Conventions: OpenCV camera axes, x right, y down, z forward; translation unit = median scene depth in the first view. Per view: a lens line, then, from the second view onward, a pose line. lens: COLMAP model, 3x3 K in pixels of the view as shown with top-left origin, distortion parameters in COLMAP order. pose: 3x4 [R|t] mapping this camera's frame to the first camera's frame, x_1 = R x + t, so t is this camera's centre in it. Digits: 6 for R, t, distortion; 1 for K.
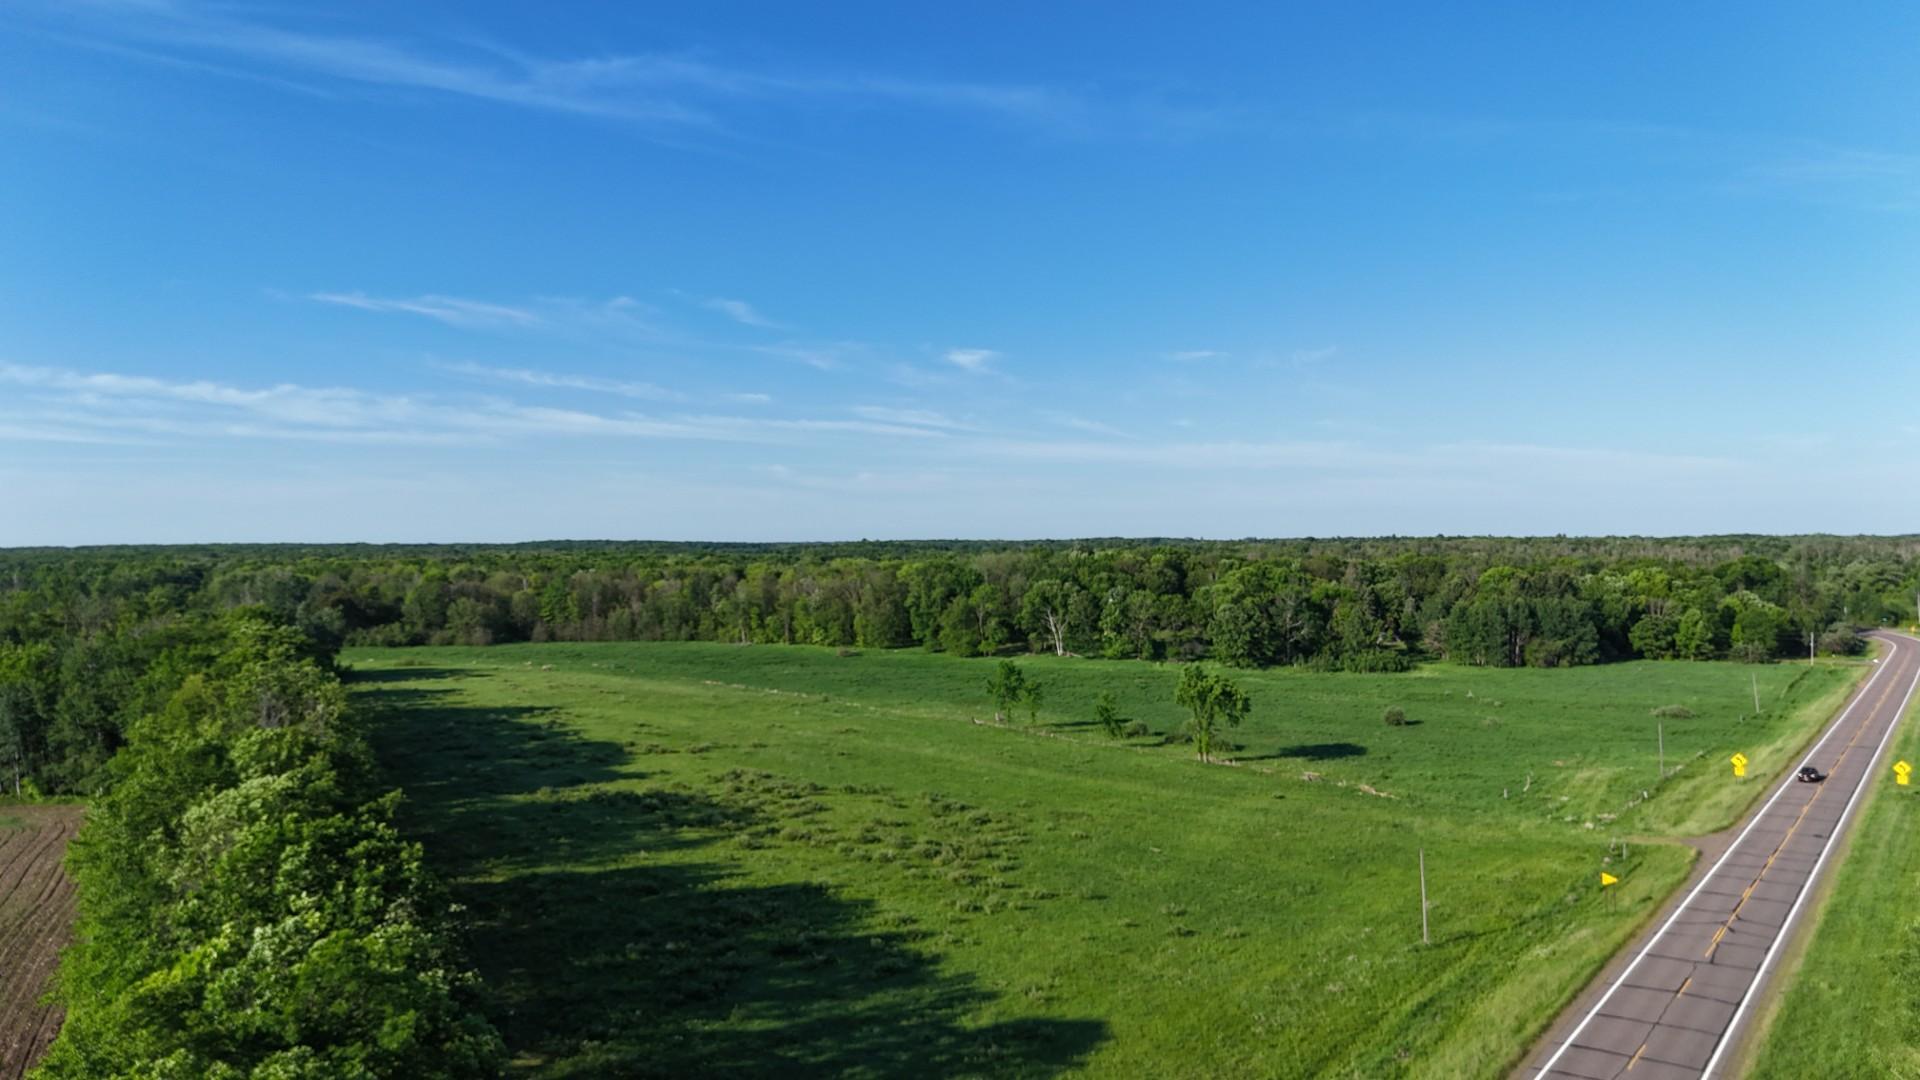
lens RADIAL K [[1409.8, 0, 970.1], [0, 1409.8, 519.4], [0, 0, 1]] dist [0.088735, -0.093447]
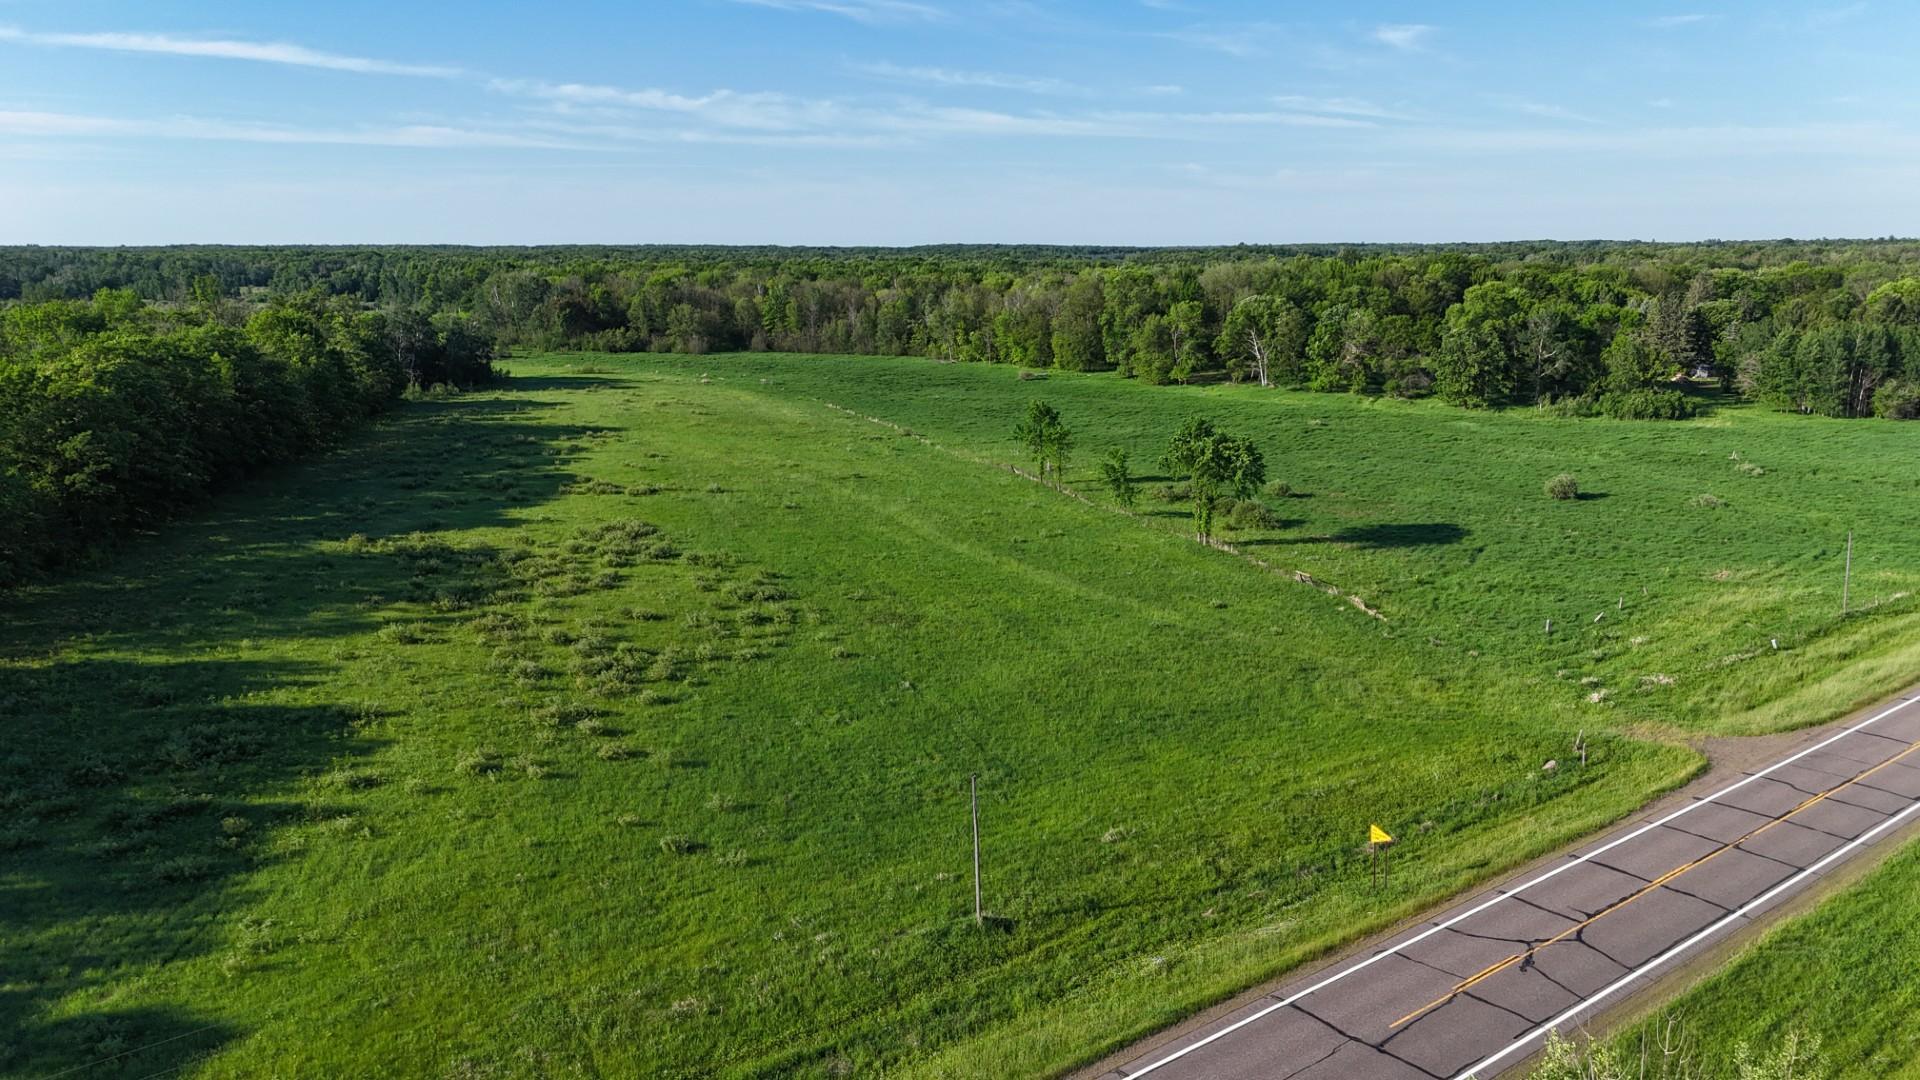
lens RADIAL K [[1409.8, 0, 963.3], [0, 1409.8, 538.8], [0, 0, 1]] dist [0.088735, -0.093447]
pose [[0.958382, 0.061574, -0.278770, 0.127596], [0.000642, 0.975997, 0.217784, 0.000115], [0.285488, -0.208899, 0.935338, 0.121400]]
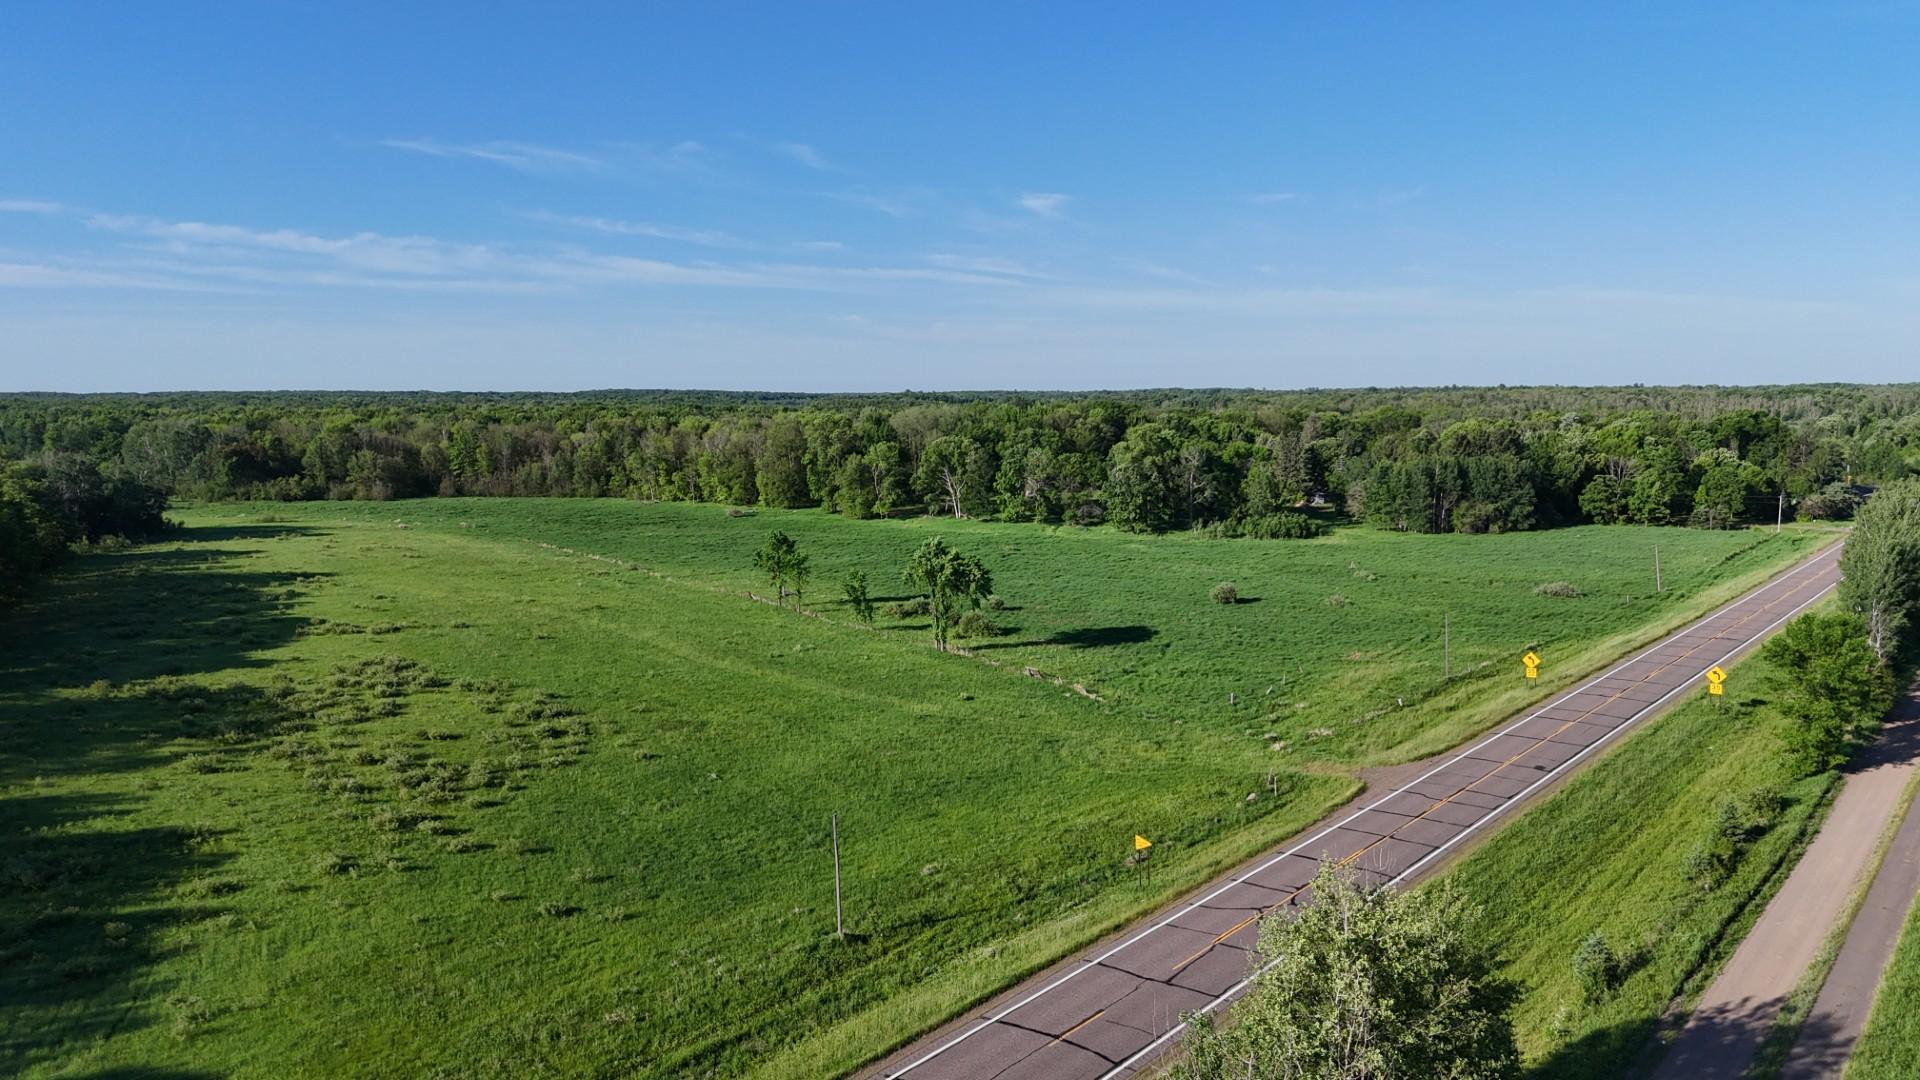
lens RADIAL K [[1409.8, 0, 963.9], [0, 1409.8, 522.3], [0, 0, 1]] dist [0.088735, -0.093447]
pose [[0.998394, 0.006680, -0.056261, 0.114286], [-0.000589, 0.994195, 0.107592, -0.000350], [0.056653, -0.107386, 0.992602, 0.074623]]
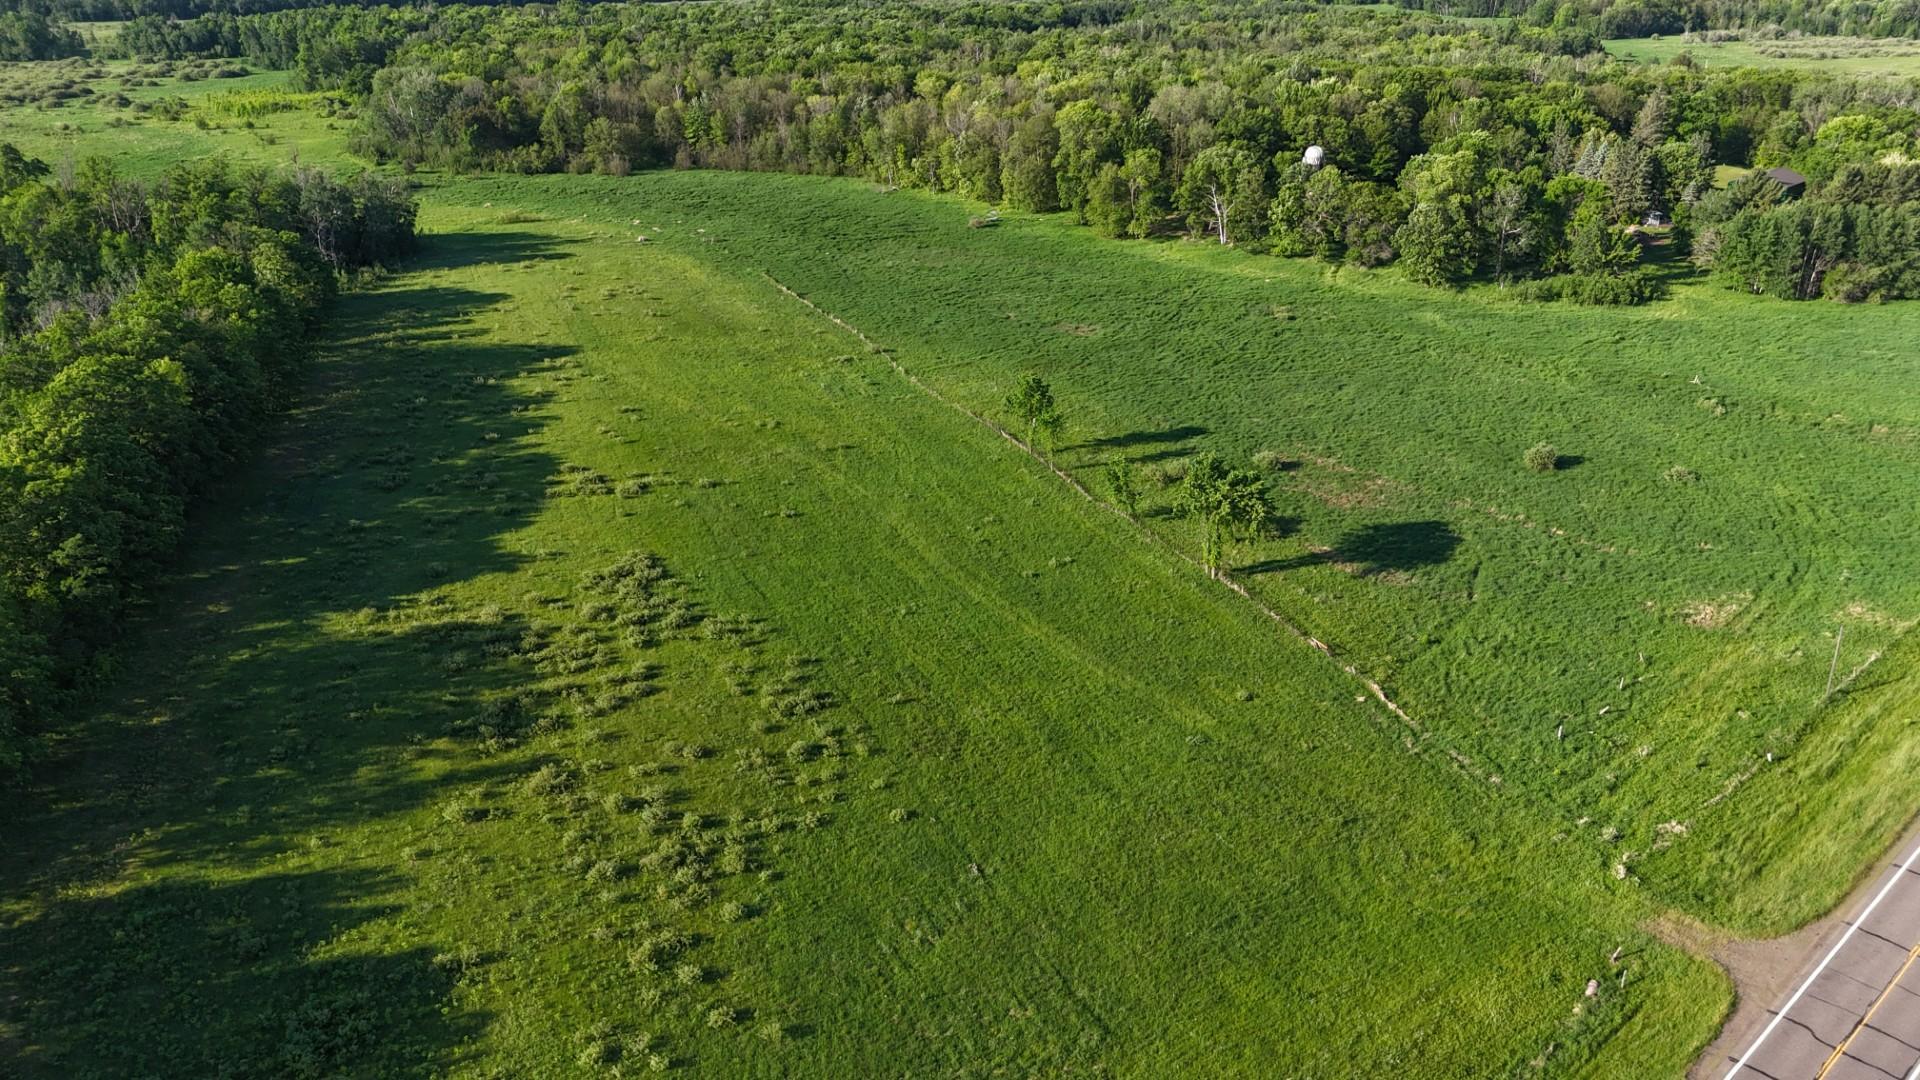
lens RADIAL K [[1409.8, 0, 964.8], [0, 1409.8, 541.1], [0, 0, 1]] dist [0.088735, -0.093447]
pose [[0.975915, 0.088431, -0.199422, 0.093269], [0.002047, 0.910401, 0.413721, -0.086875], [0.218140, -0.404165, 0.888294, 0.139972]]
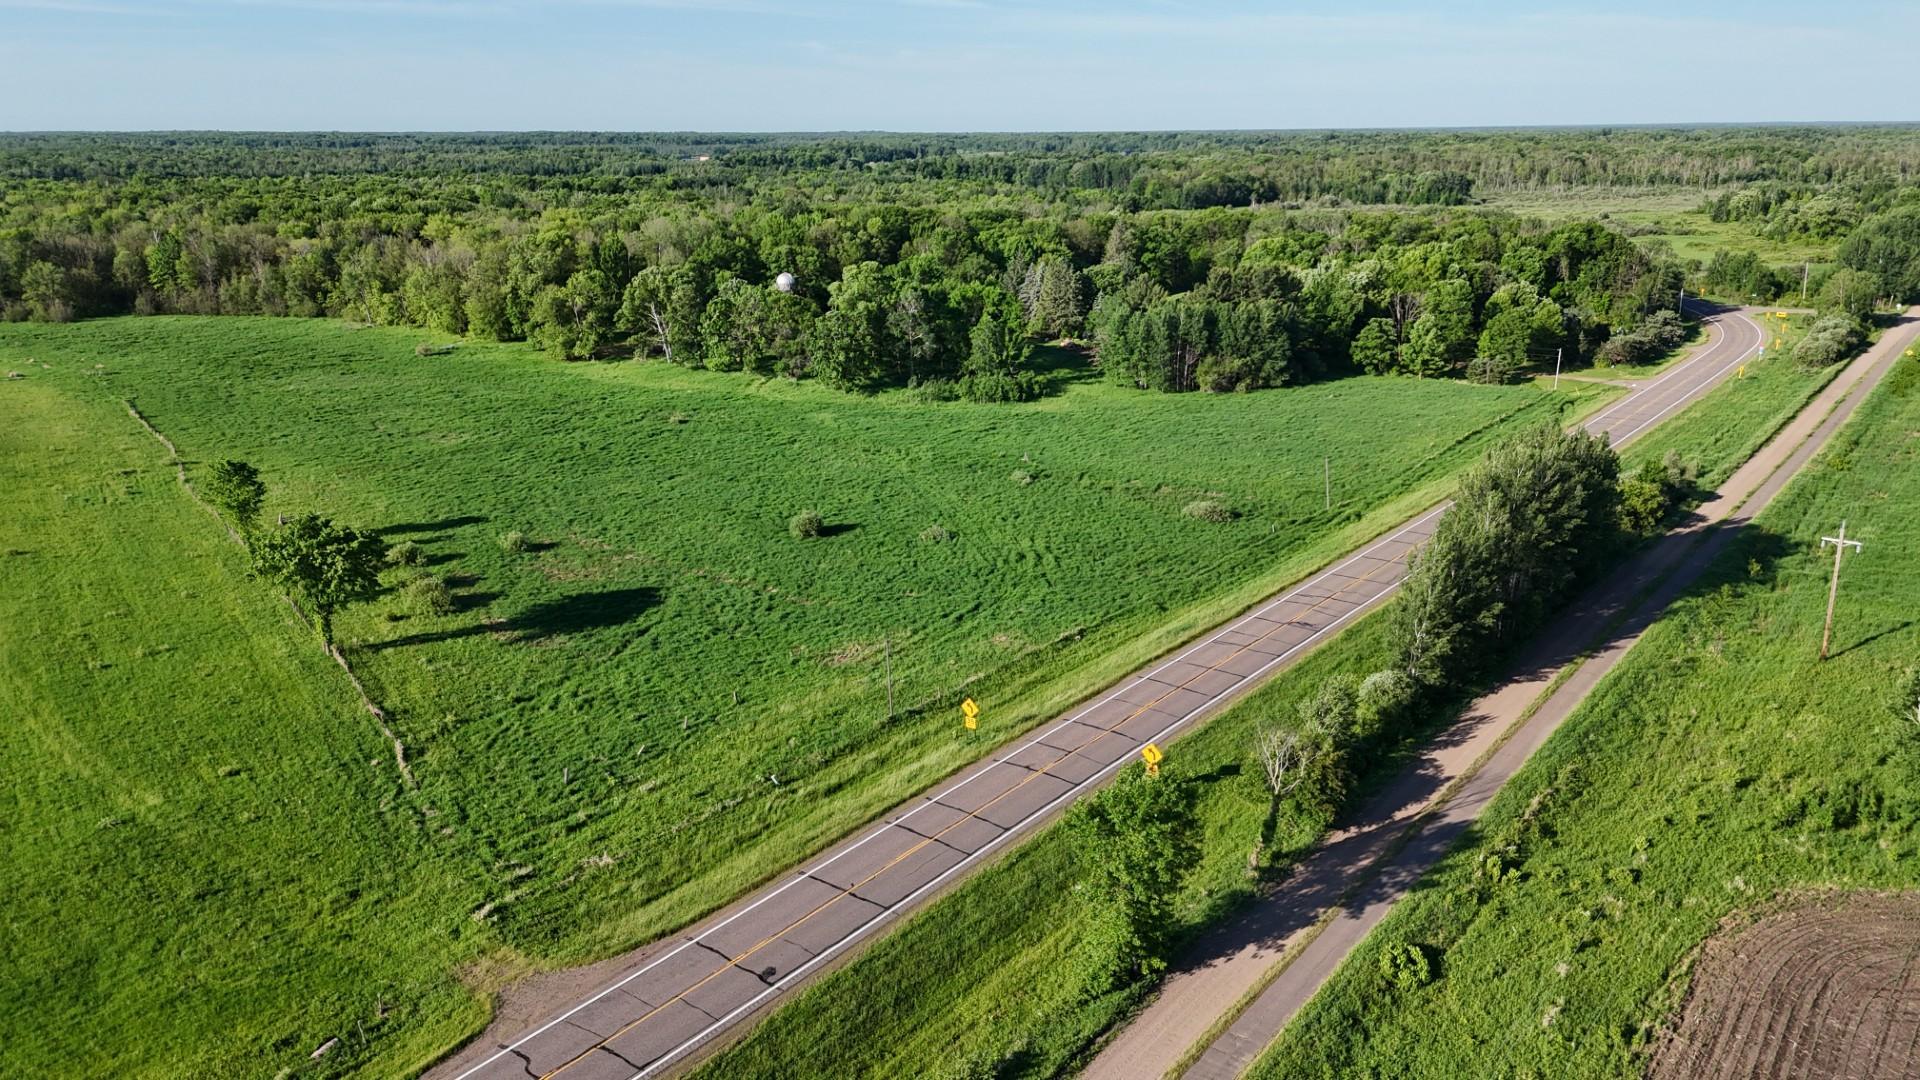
lens RADIAL K [[1409.8, 0, 961.8], [0, 1409.8, 537.6], [0, 0, 1]] dist [0.088735, -0.093447]
pose [[0.999290, 0.013011, -0.035360, 0.250973], [-0.002128, 0.956479, 0.291794, -0.044131], [0.037618, -0.291512, 0.955827, 0.180839]]
